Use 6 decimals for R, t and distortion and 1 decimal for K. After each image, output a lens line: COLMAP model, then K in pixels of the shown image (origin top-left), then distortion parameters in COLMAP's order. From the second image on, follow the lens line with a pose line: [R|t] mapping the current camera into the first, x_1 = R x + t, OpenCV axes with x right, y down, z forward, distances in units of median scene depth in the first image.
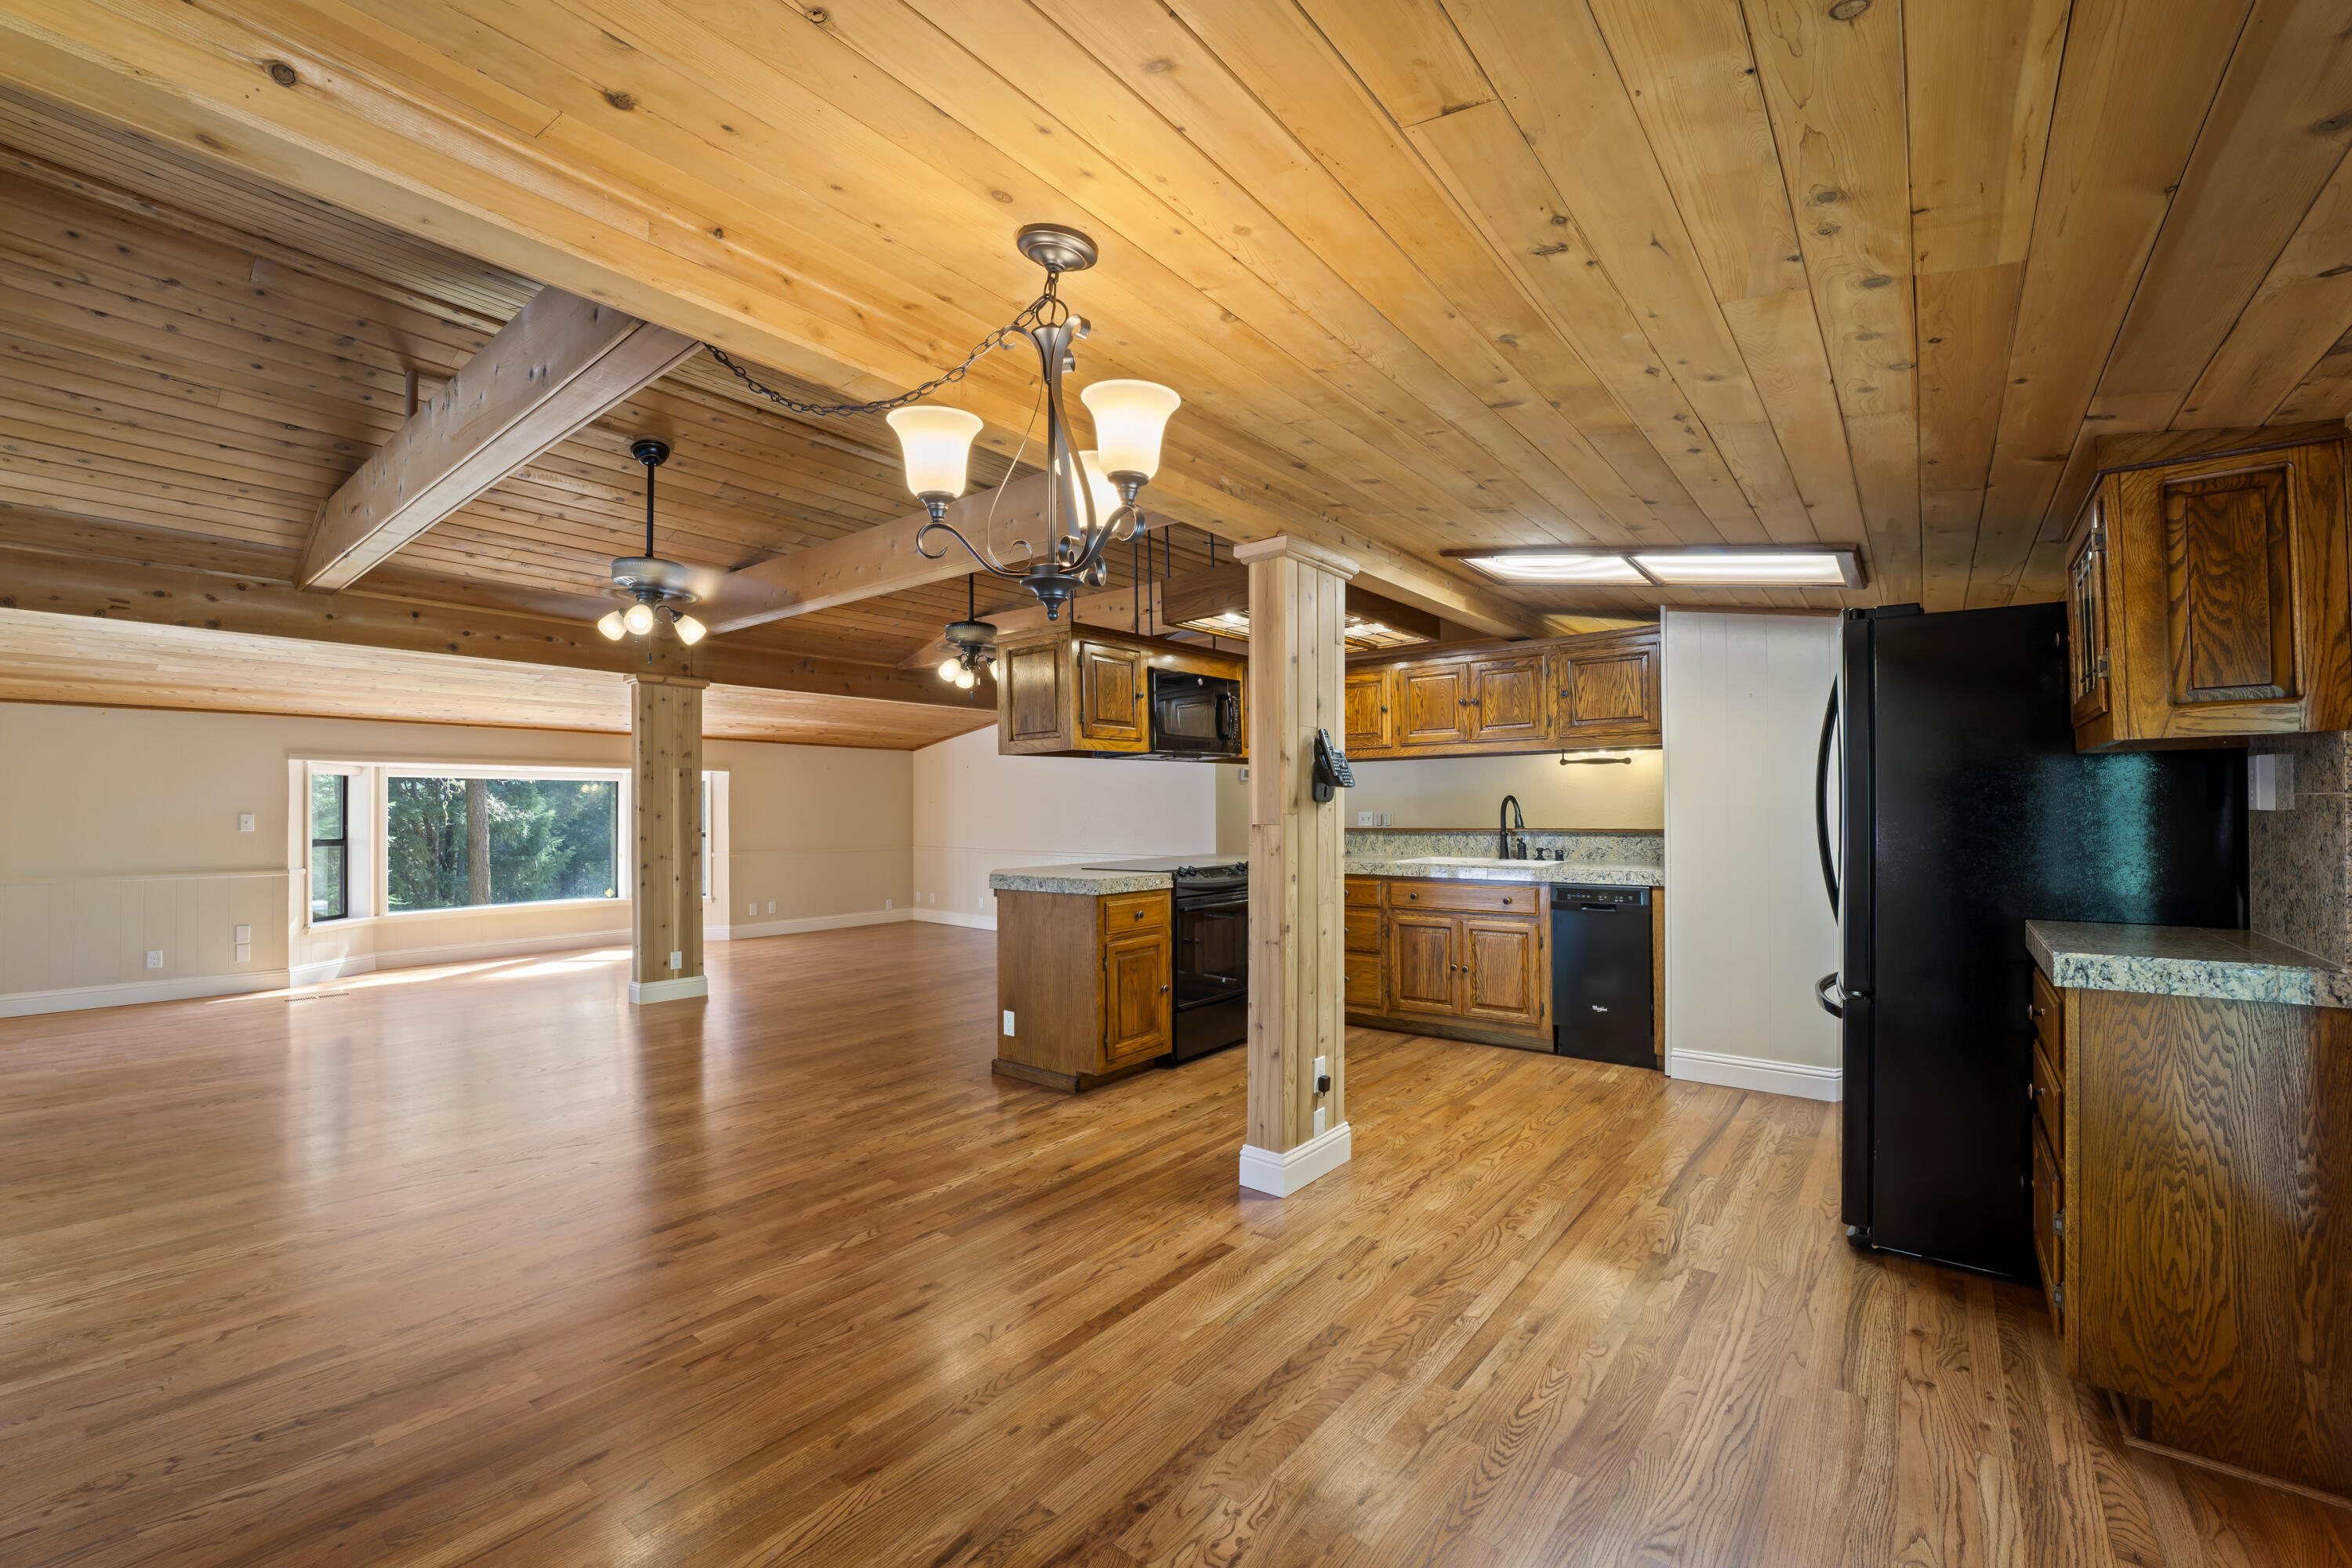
lens RADIAL K [[943.6, 0, 1167.9], [0, 943.6, 793.9], [0, 0, 1]] dist [-0.000697, -0.000124]
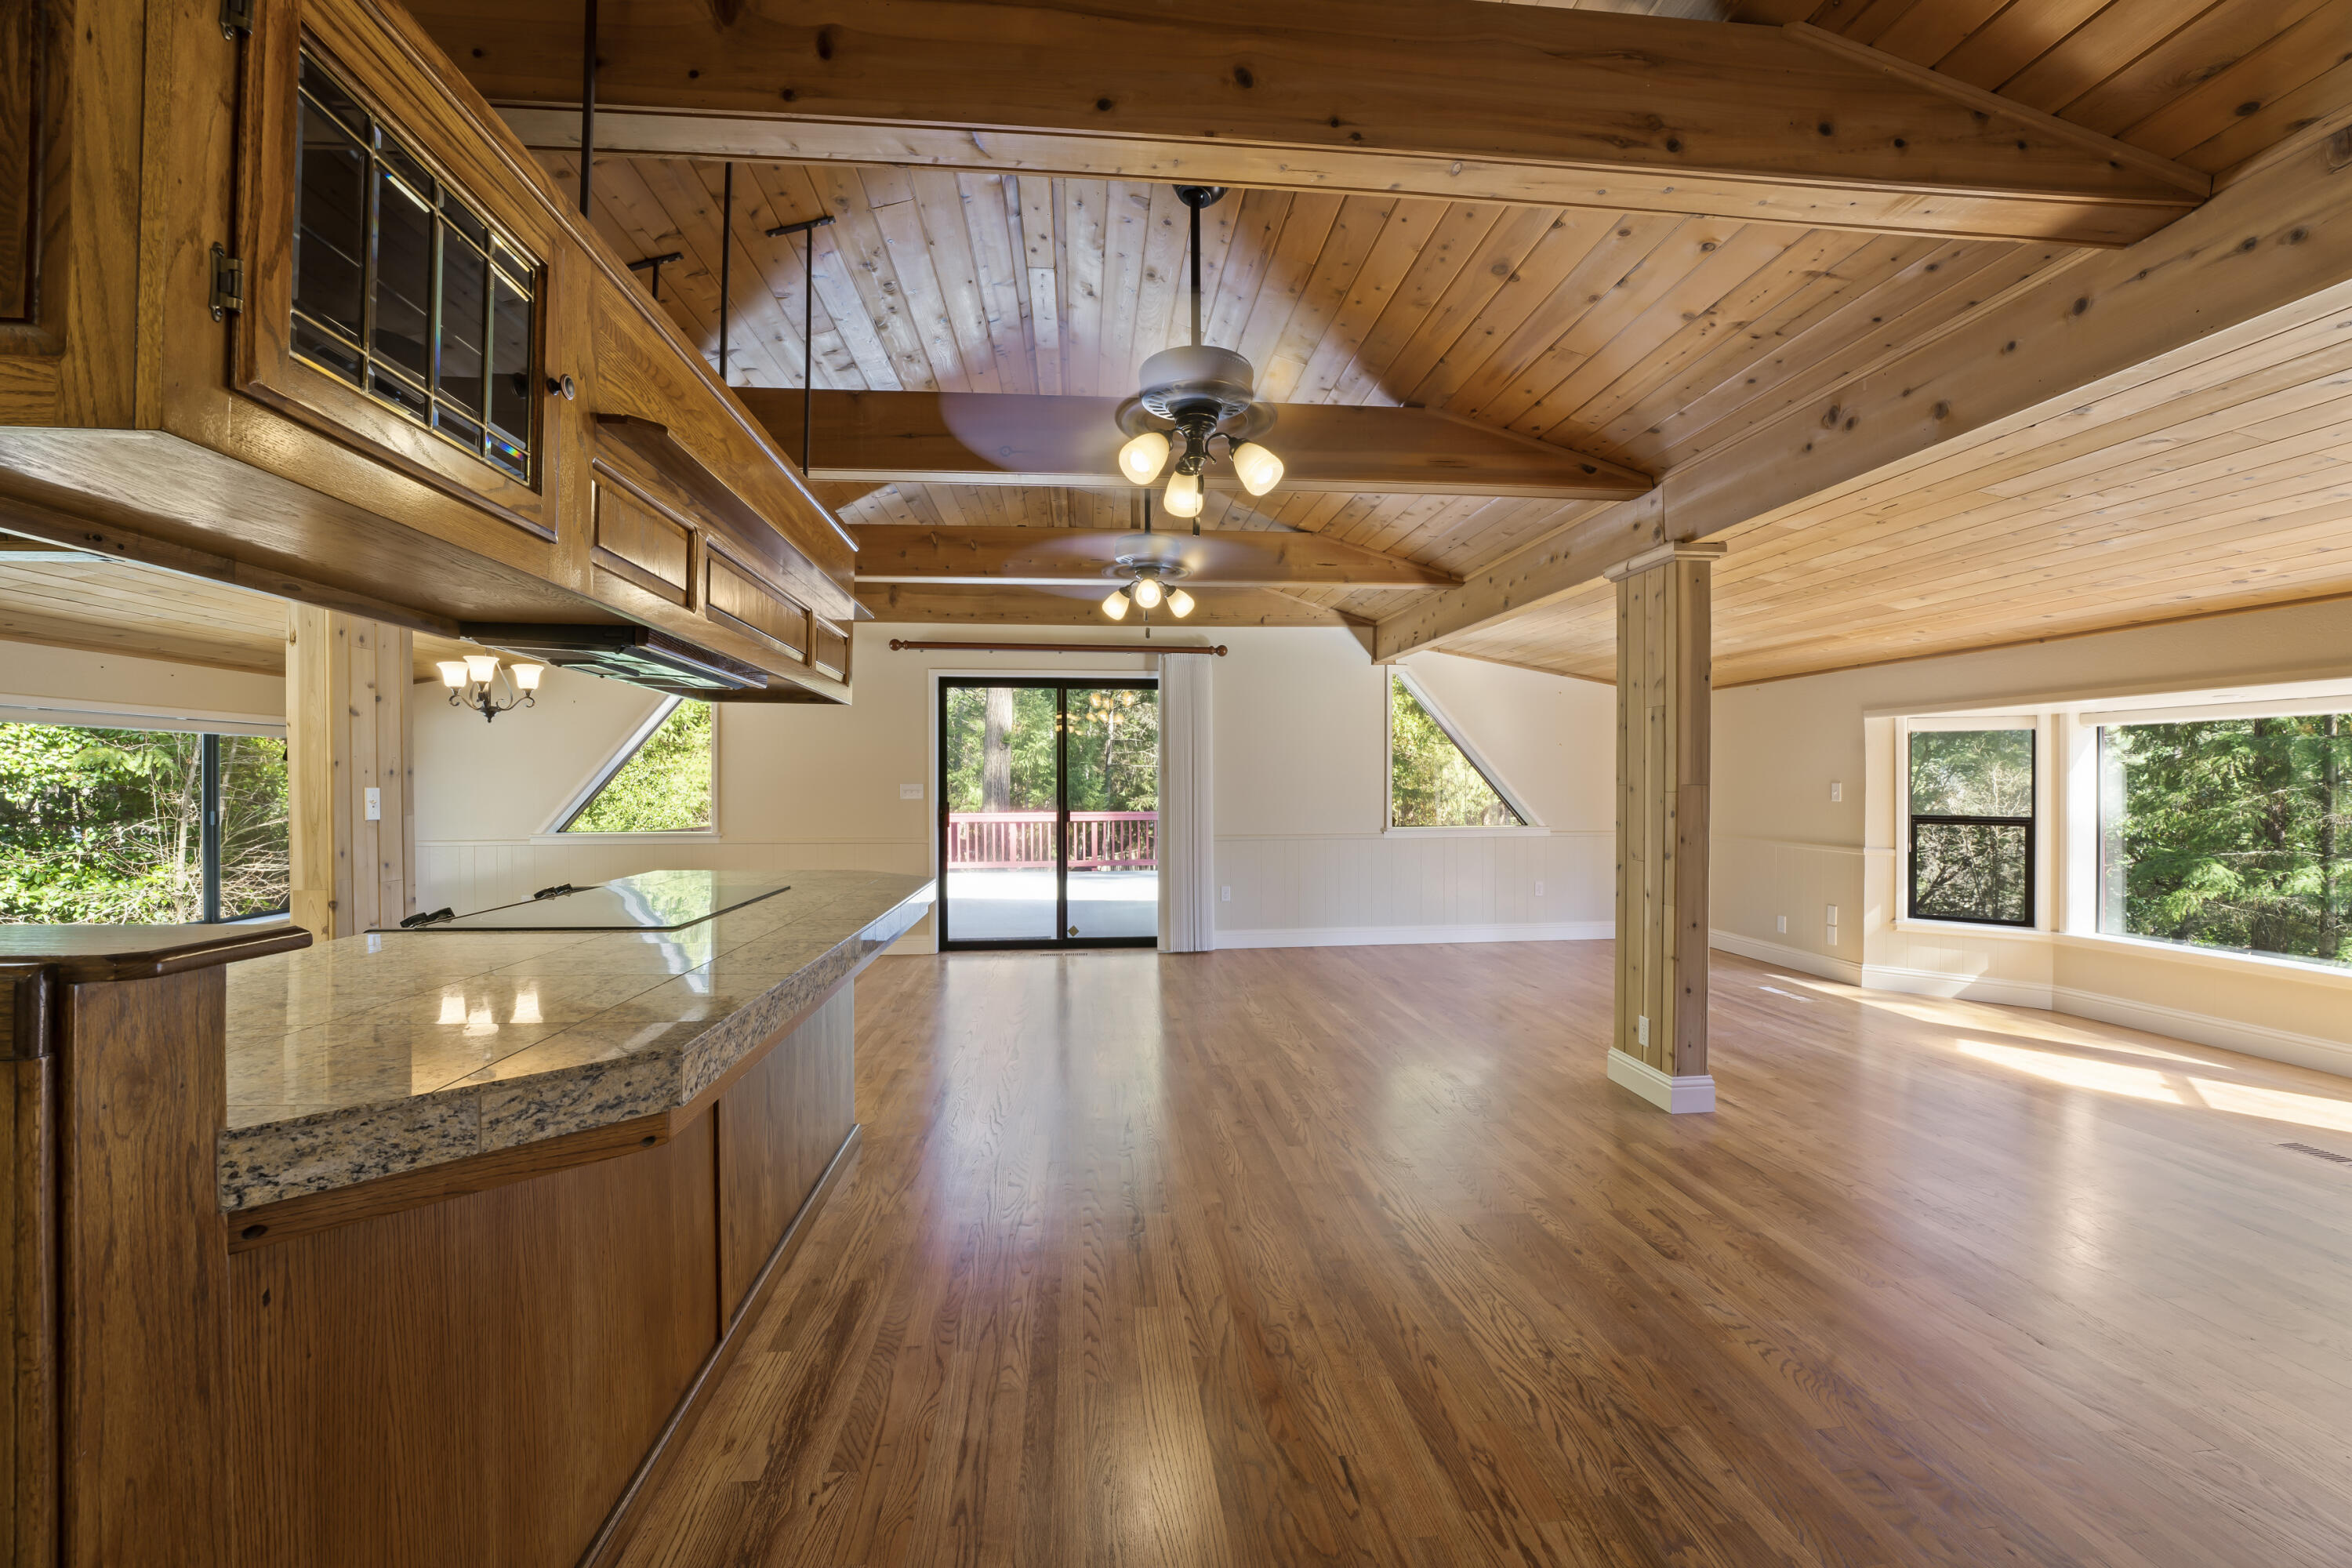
lens RADIAL K [[943.6, 0, 1167.9], [0, 943.6, 793.9], [0, 0, 1]] dist [-0.000697, -0.000124]
pose [[-0.714050, 0.005982, -0.700069, 0.110342], [0.013461, 0.999896, -0.005185, 0.027866], [0.699965, -0.013126, -0.714056, 1.170509]]
